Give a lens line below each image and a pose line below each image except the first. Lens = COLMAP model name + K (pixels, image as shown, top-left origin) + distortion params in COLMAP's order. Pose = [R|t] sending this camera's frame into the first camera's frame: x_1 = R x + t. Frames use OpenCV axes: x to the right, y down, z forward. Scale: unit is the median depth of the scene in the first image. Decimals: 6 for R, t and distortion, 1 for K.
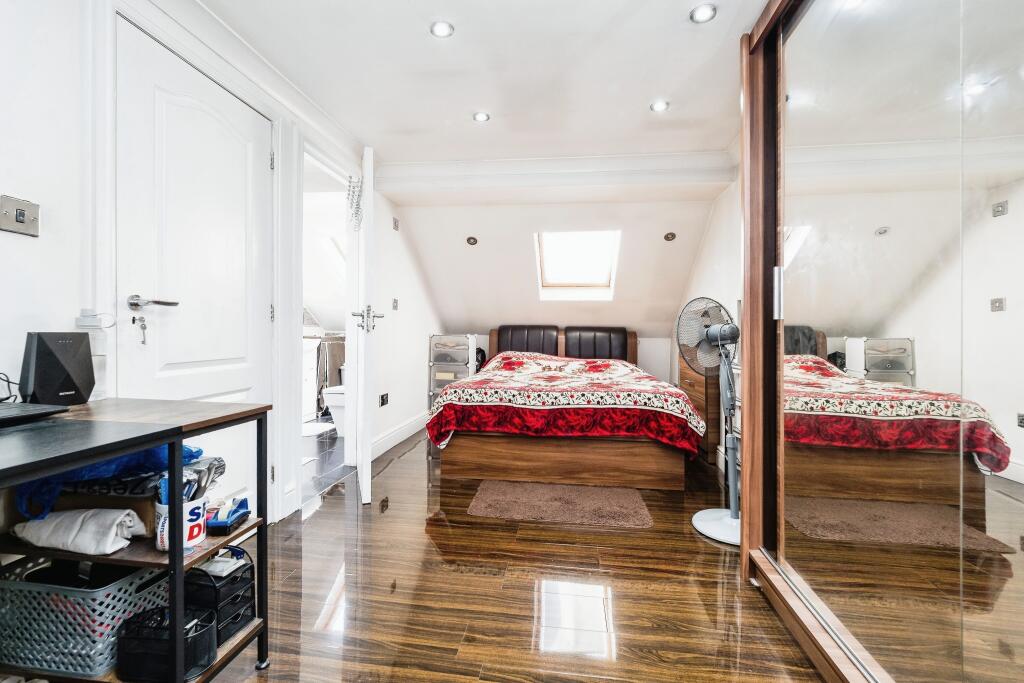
lens RADIAL K [[430.8, 0, 517.7], [0, 430.8, 339.6], [0, 0, 1]] dist [-0.004371, -0.003117]
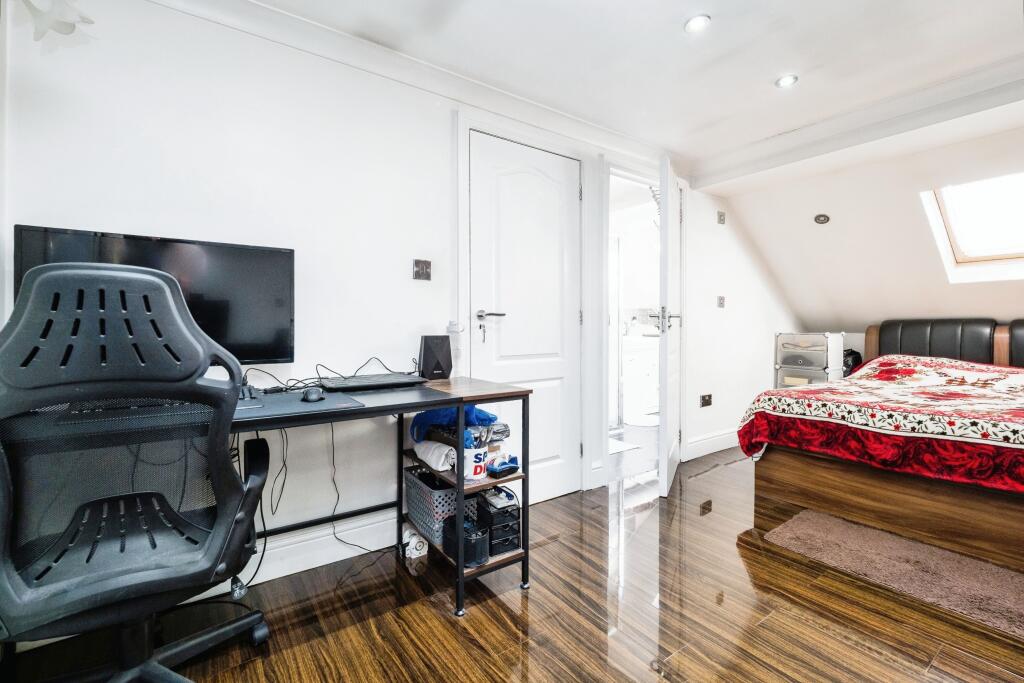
lens RADIAL K [[430.8, 0, 514.3], [0, 430.8, 334.4], [0, 0, 1]] dist [-0.004371, -0.003117]
pose [[0.692138, -0.002390, -0.721761, 0.155803], [-0.003112, 0.999975, -0.006296, -0.004543], [0.721758, 0.006604, 0.692114, 0.021225]]
